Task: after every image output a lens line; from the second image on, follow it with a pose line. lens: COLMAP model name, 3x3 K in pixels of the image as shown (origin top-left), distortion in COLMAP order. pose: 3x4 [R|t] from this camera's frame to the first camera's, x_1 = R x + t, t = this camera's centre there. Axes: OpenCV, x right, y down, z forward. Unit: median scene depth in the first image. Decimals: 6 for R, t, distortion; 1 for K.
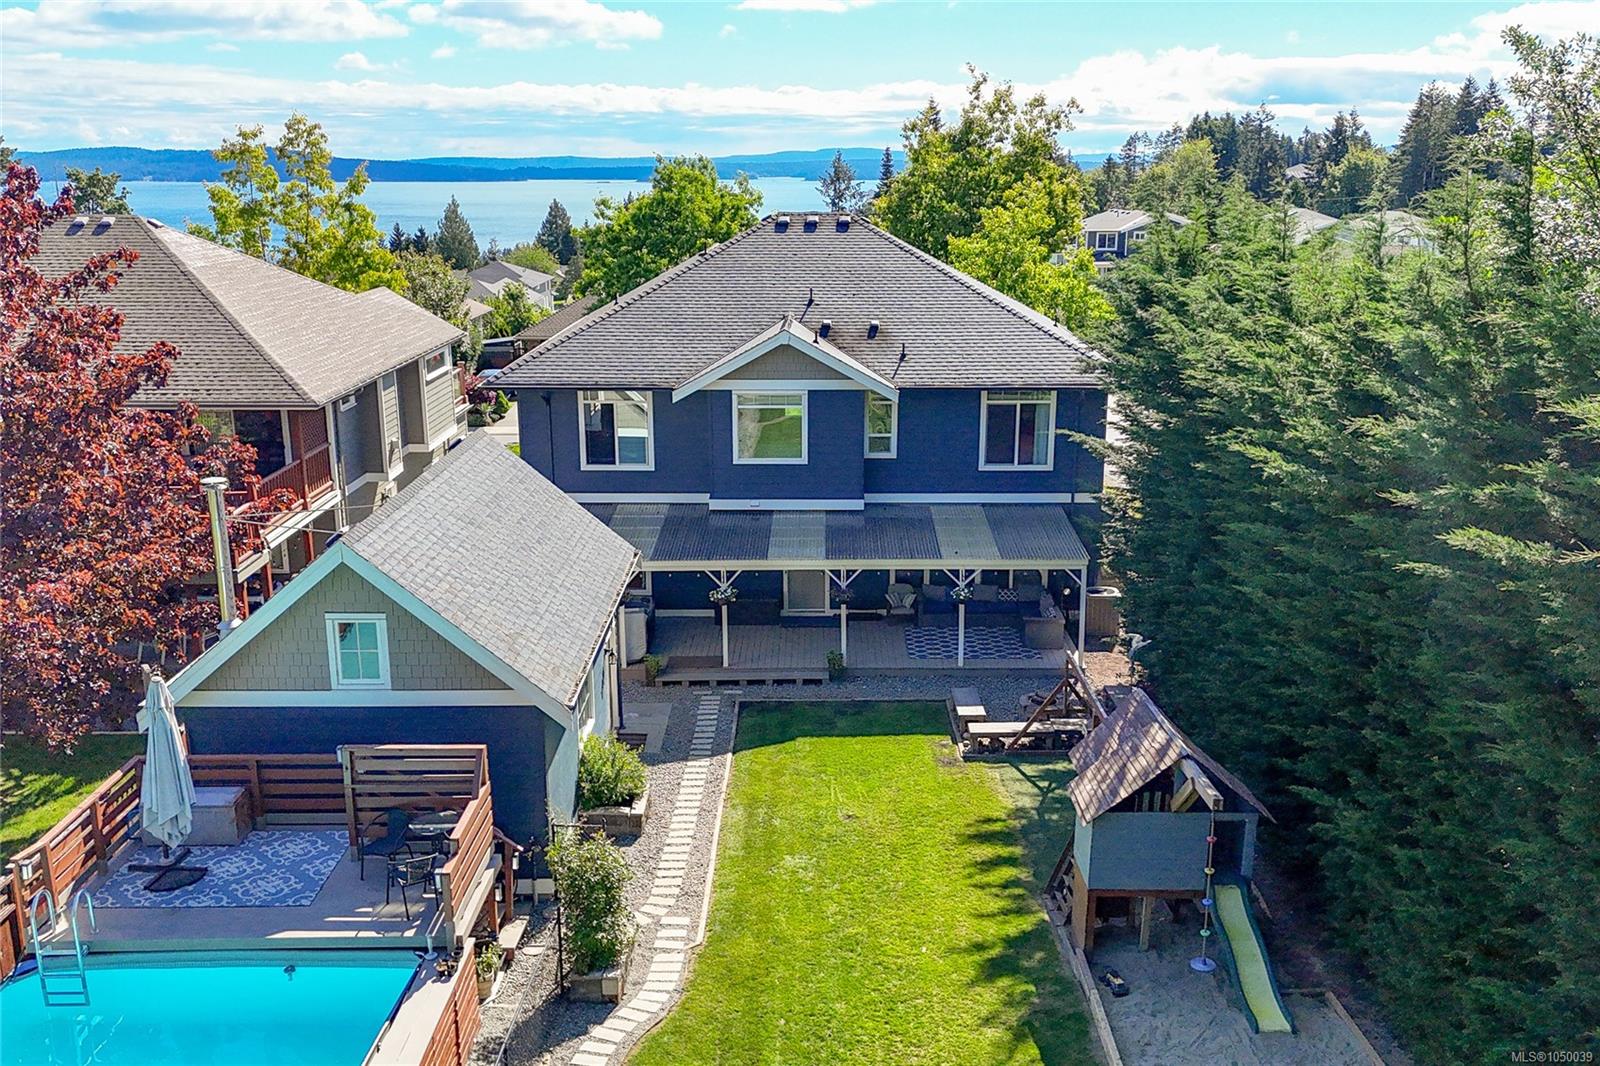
lens RADIAL K [[1405.3, 0, 800.0], [0, 1405.3, 533.0], [0, 0, 1]] dist [0.122576, -0.173780]
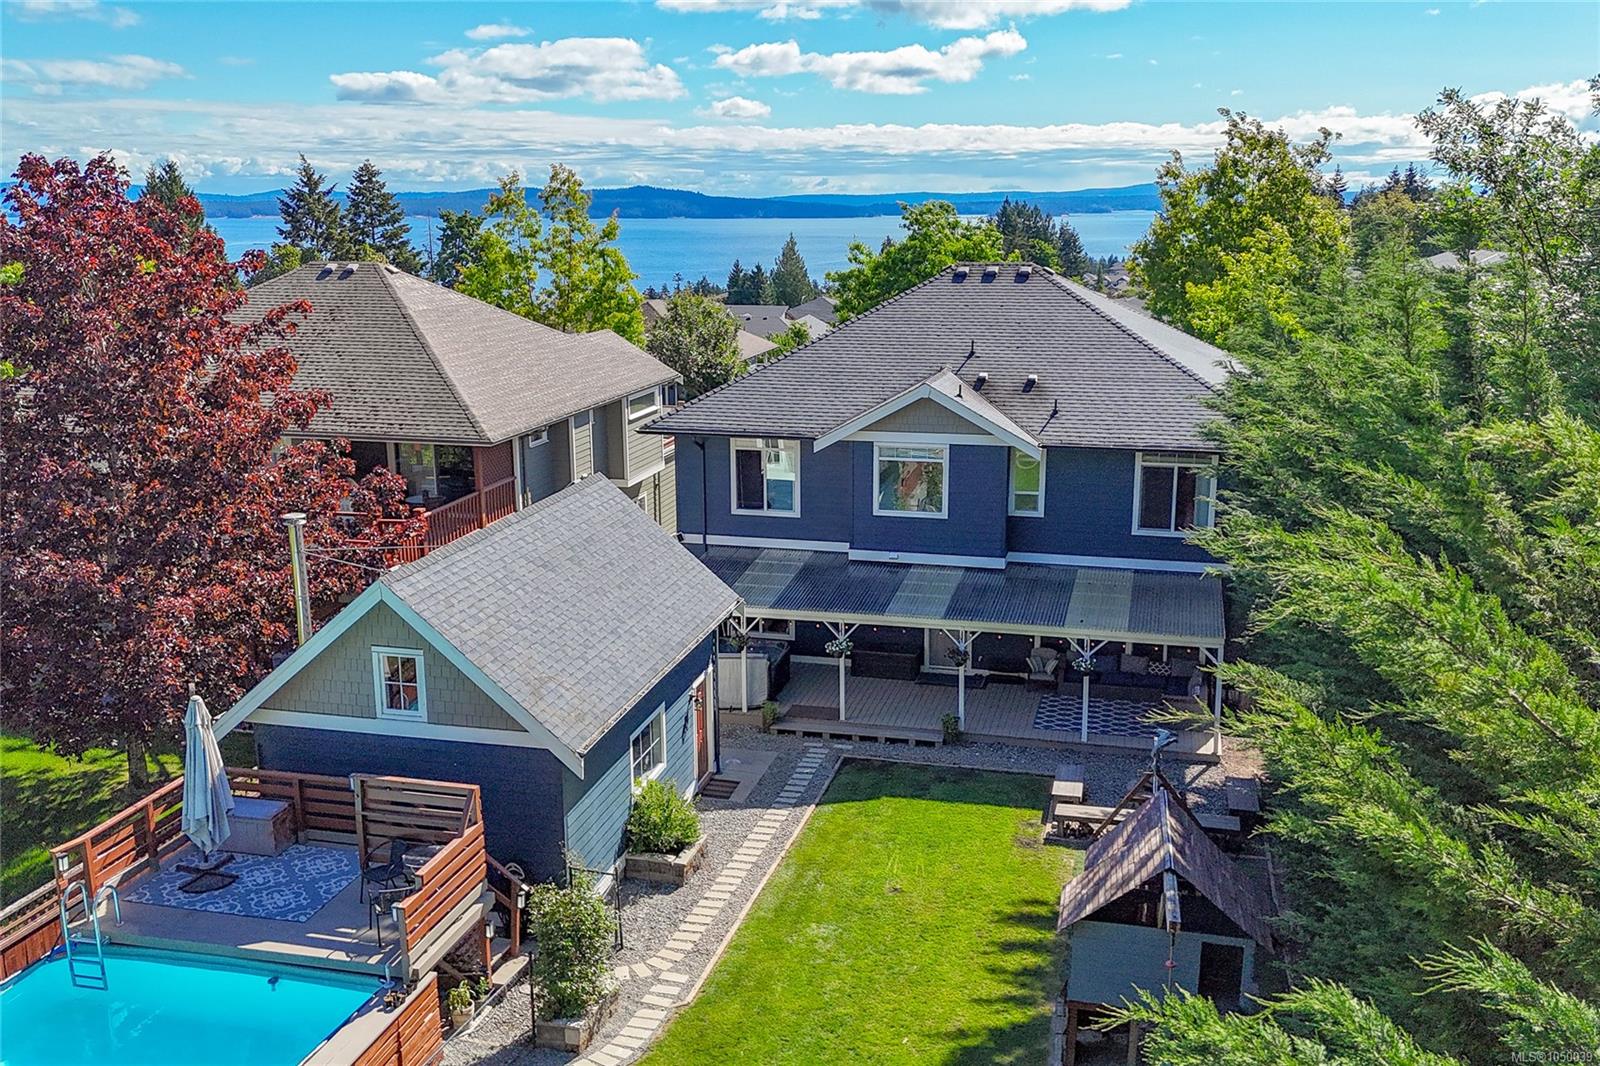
lens RADIAL K [[1405.3, 0, 800.0], [0, 1405.3, 533.0], [0, 0, 1]] dist [0.122576, -0.173780]
pose [[0.971180, 0.052323, -0.232533, 0.145315], [-0.057594, 0.998213, -0.015931, -0.019523], [0.231284, 0.028864, 0.972458, 0.023620]]
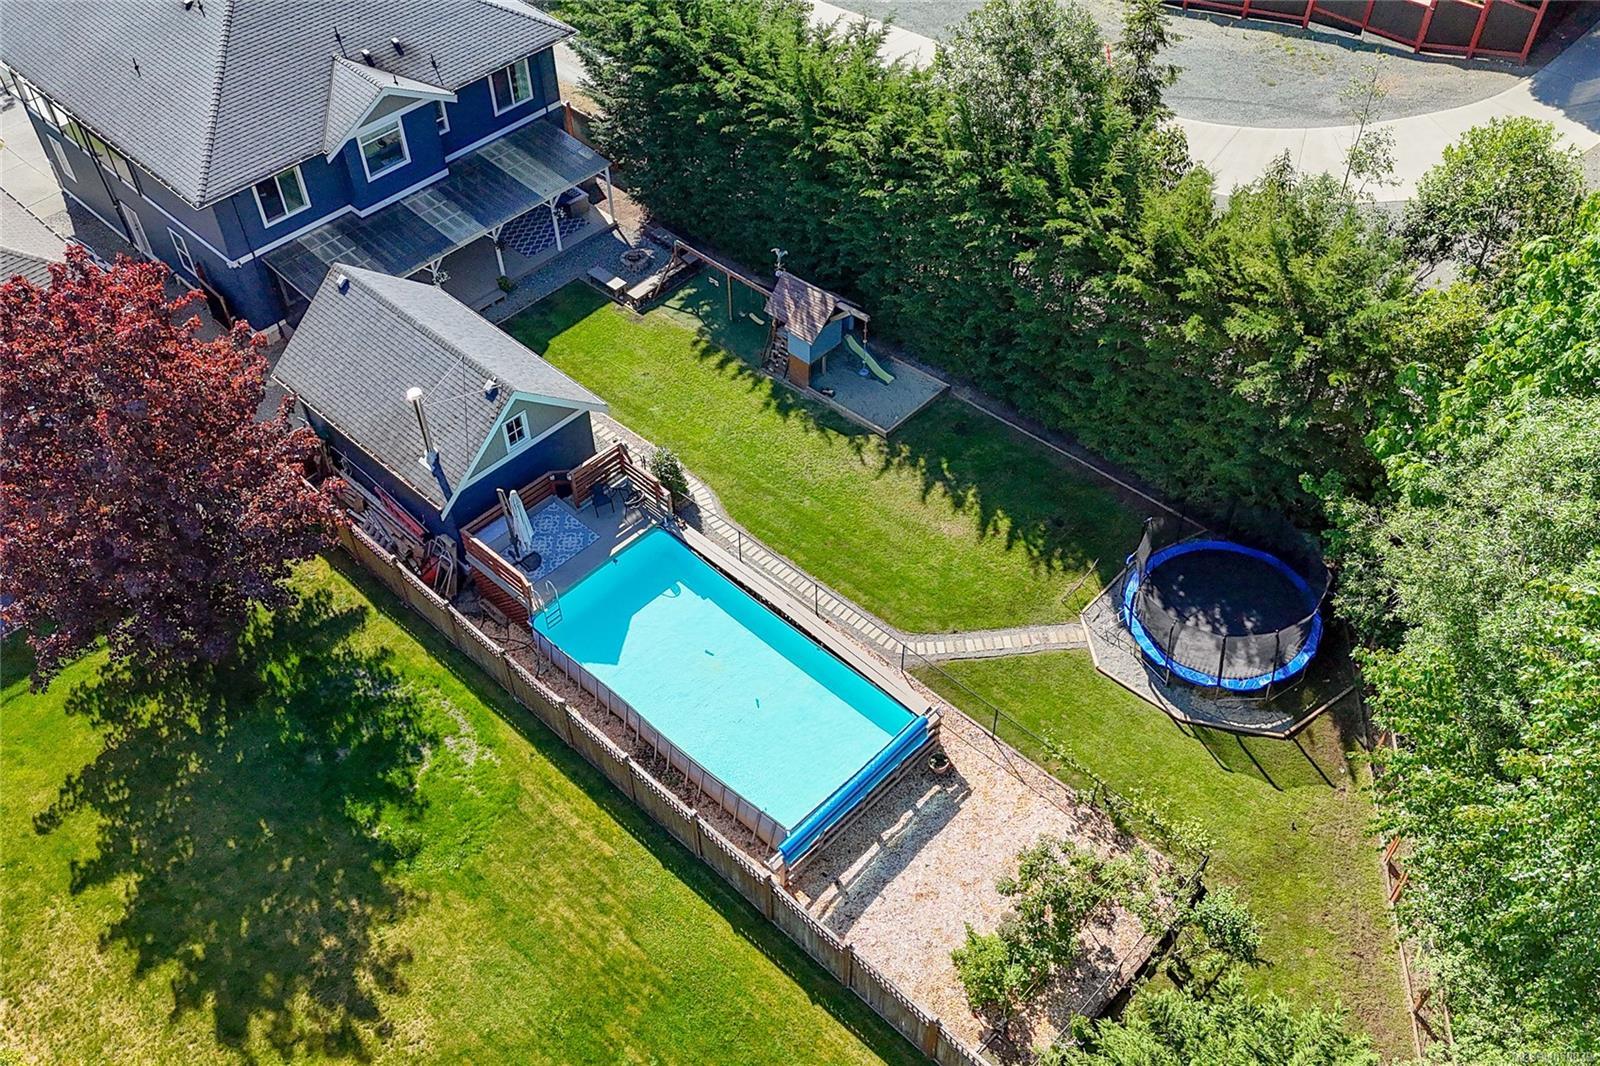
lens RADIAL K [[1405.3, 0, 800.0], [0, 1405.3, 533.0], [0, 0, 1]] dist [0.122576, -0.173780]
pose [[0.688475, -0.536882, 0.487606, -0.704688], [0.200386, 0.786962, 0.583555, -0.577008], [-0.697027, -0.304054, 0.649387, -0.398965]]
